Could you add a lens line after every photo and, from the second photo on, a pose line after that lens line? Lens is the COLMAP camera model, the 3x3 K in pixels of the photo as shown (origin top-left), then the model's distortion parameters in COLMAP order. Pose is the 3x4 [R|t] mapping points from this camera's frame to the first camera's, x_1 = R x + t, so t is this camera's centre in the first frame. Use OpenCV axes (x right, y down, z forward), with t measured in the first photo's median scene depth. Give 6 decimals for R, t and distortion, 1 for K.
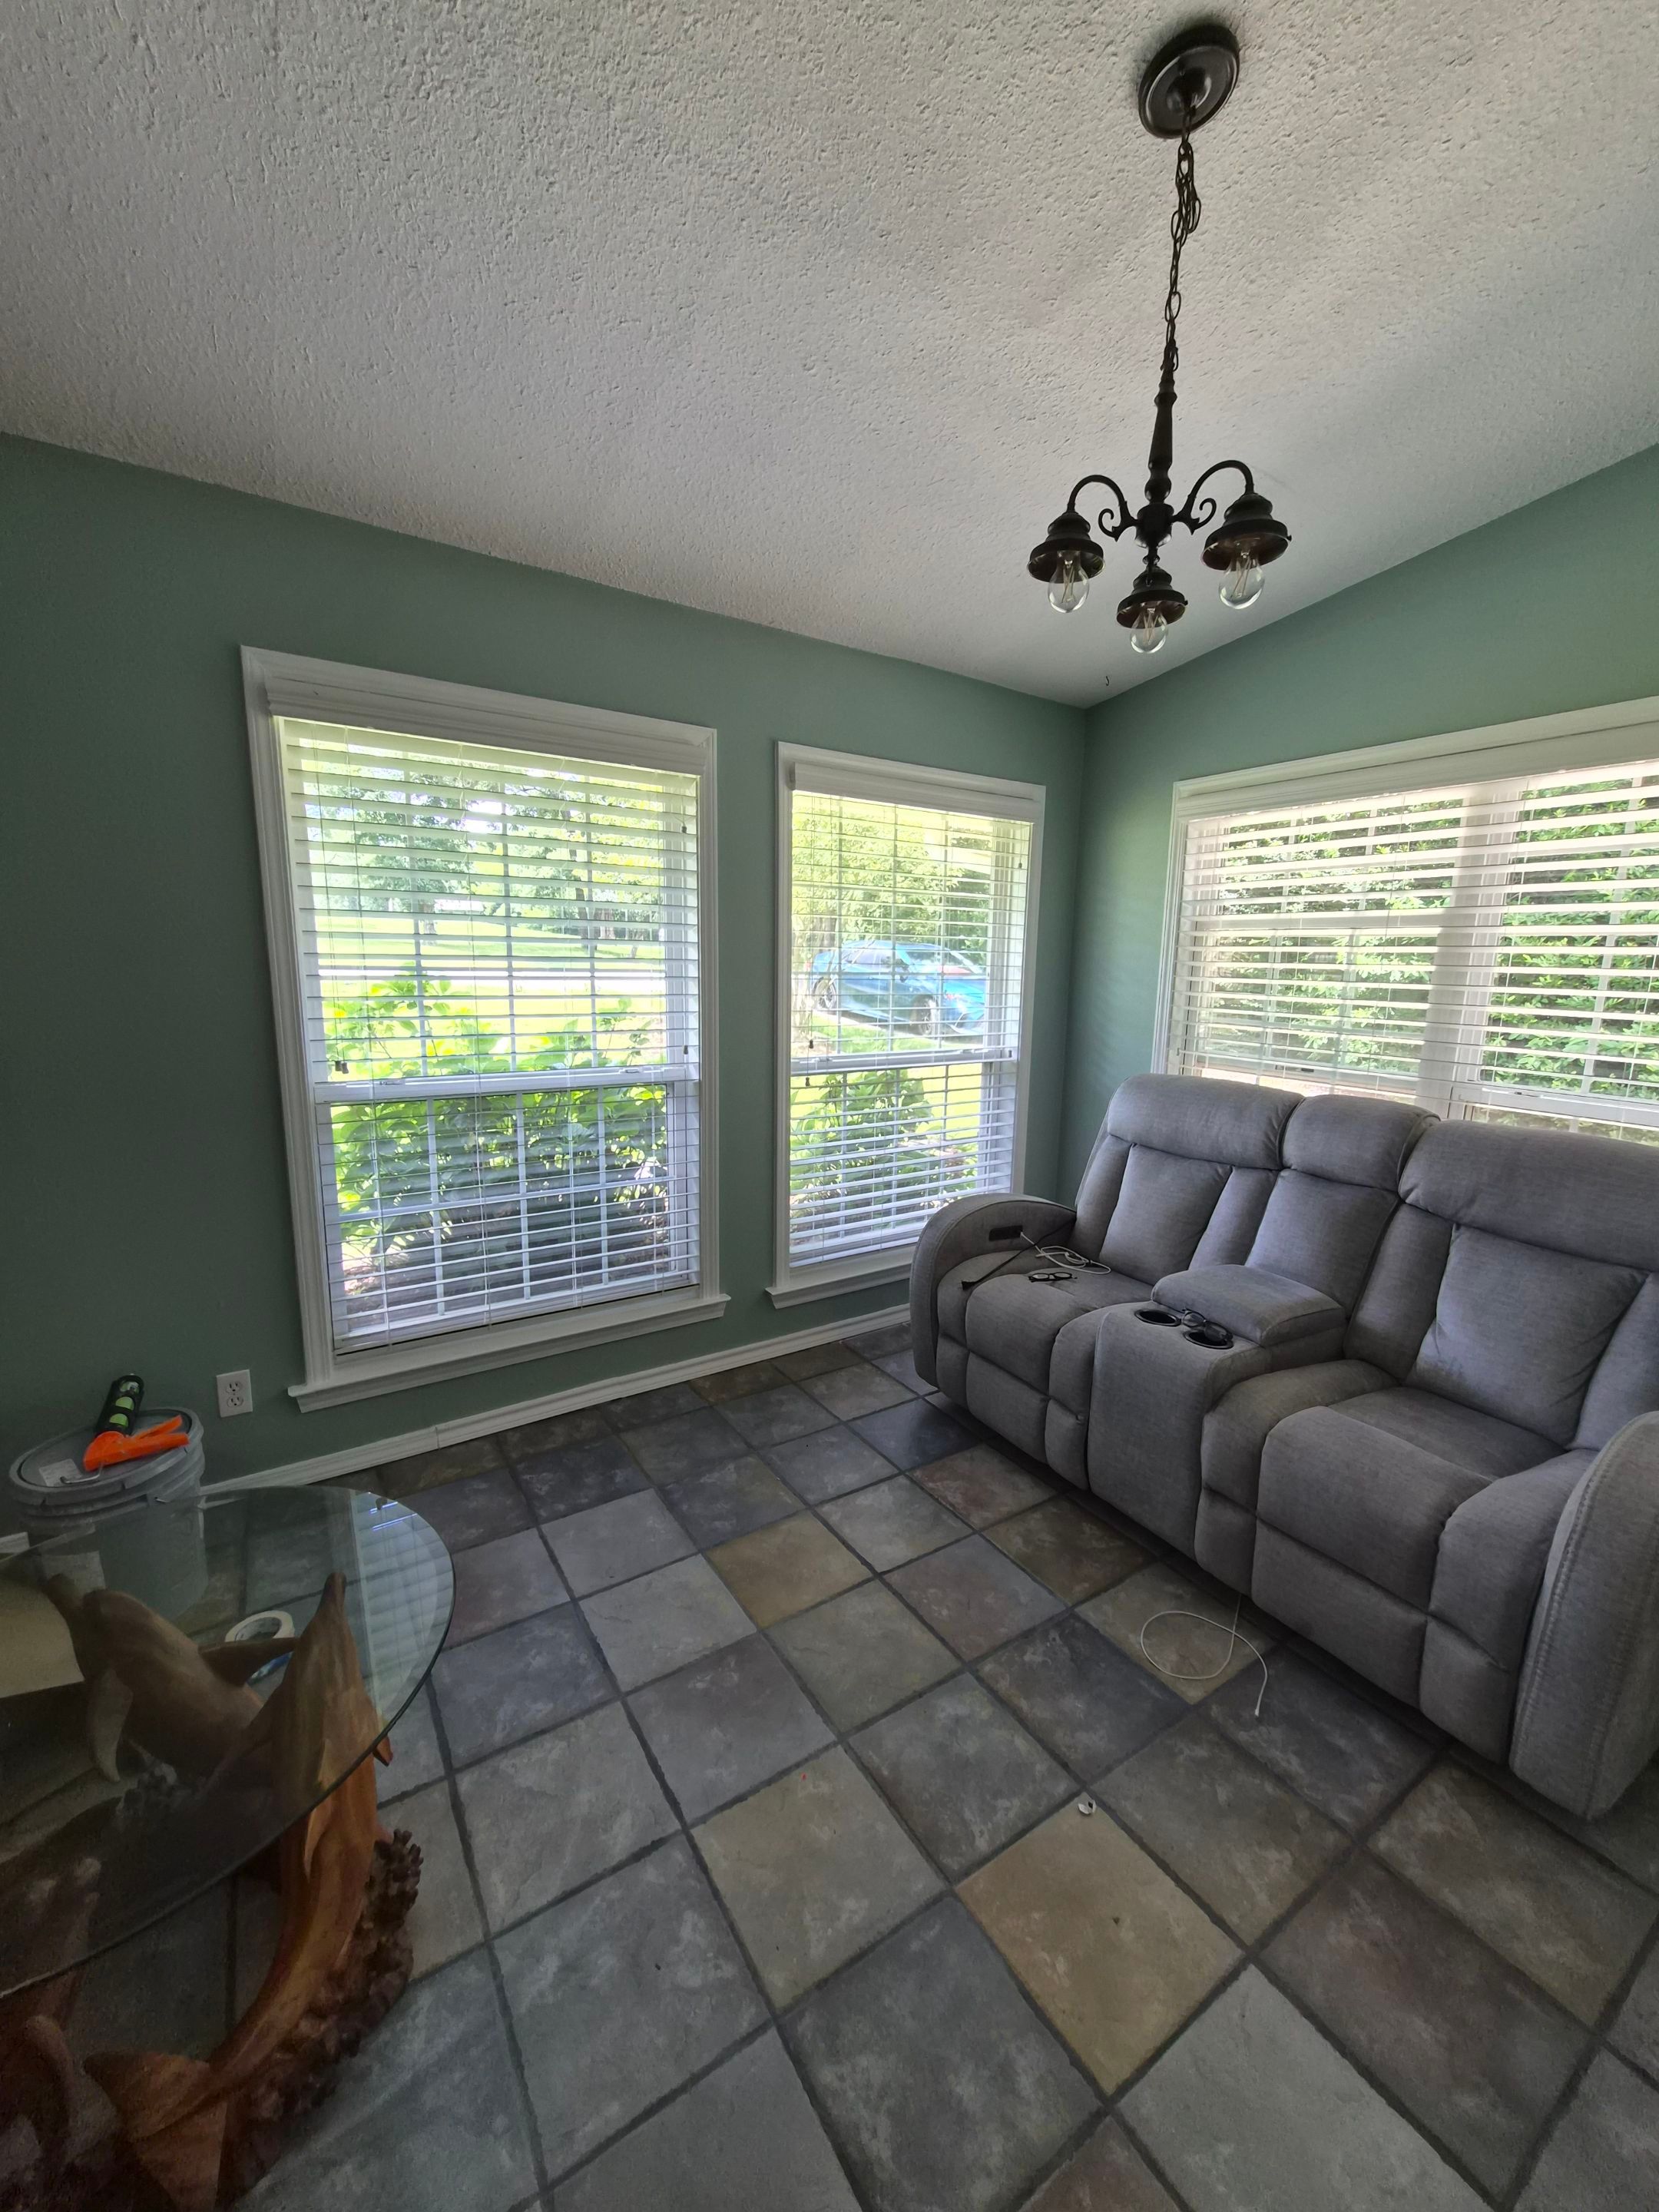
lens RADIAL K [[877.5, 0, 835.4], [0, 877.5, 1099.9], [0, 0, 1]] dist [-0.003813, 0.000365]
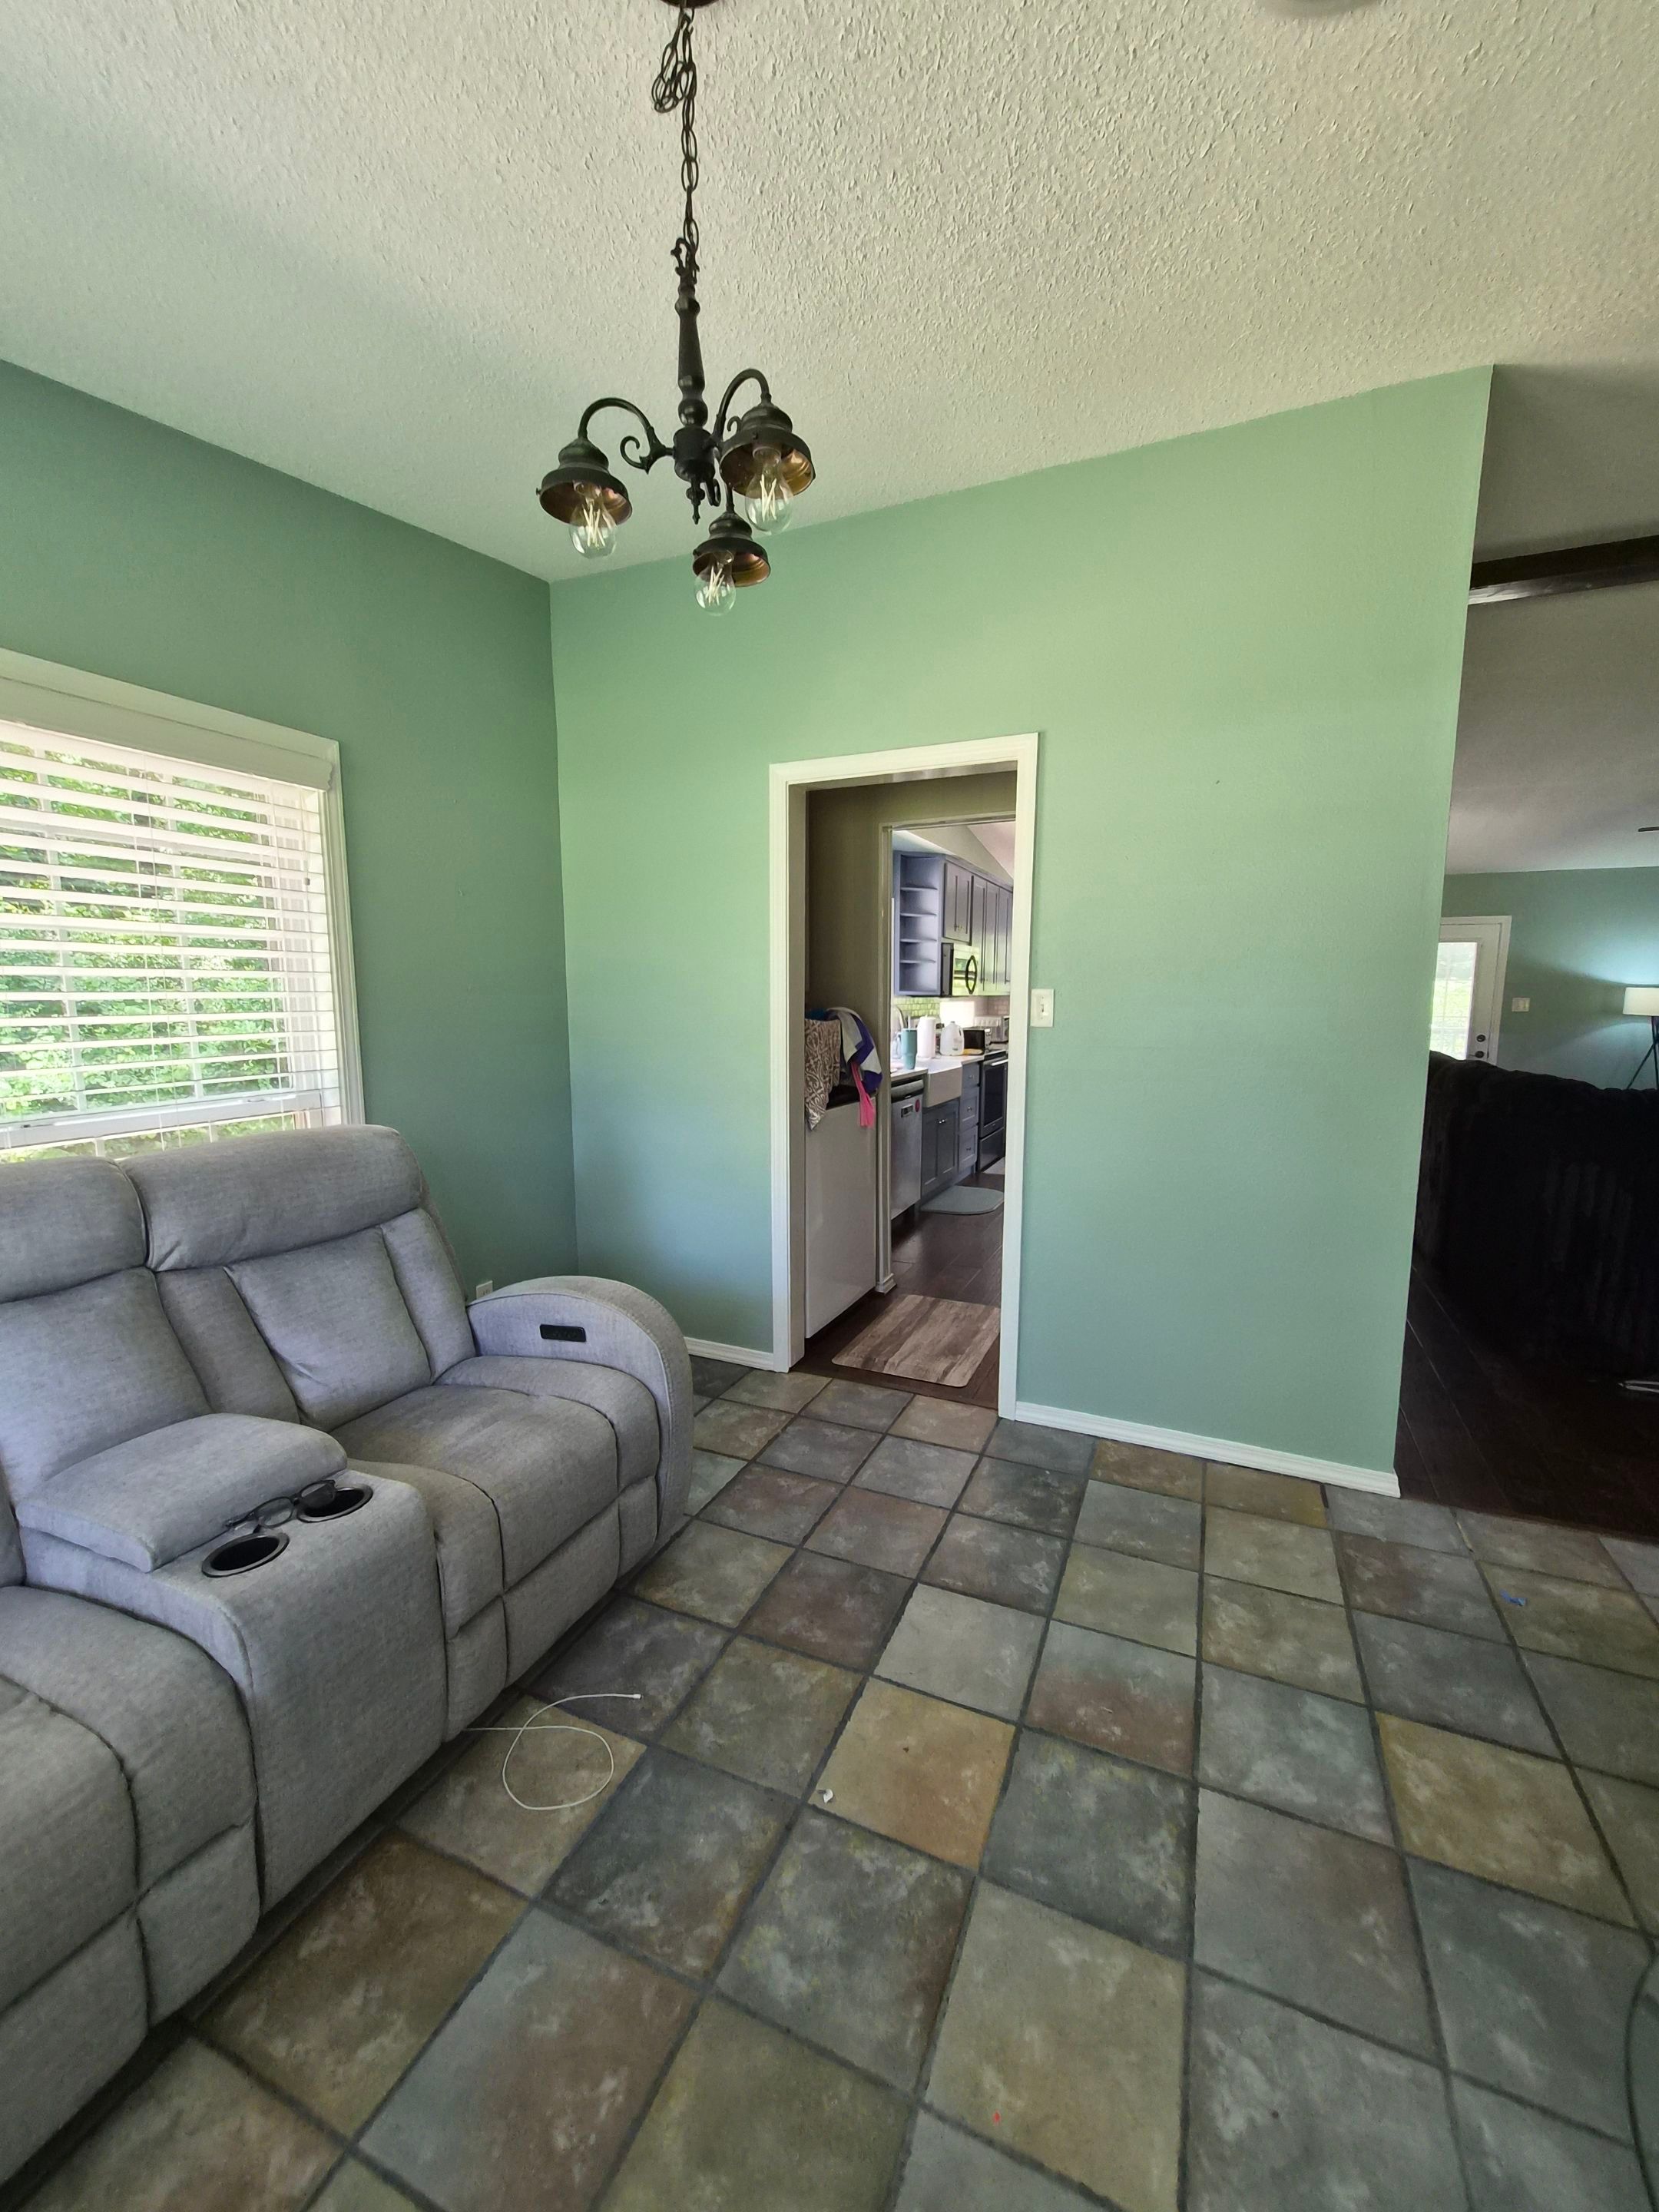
lens RADIAL K [[877.5, 0, 834.2], [0, 877.5, 1107.7], [0, 0, 1]] dist [-0.003813, 0.000365]
pose [[-0.557017, -0.127695, 0.820625, -0.428934], [0.122586, 0.964644, 0.233314, -0.186822], [-0.821404, 0.230557, -0.521669, 1.267714]]
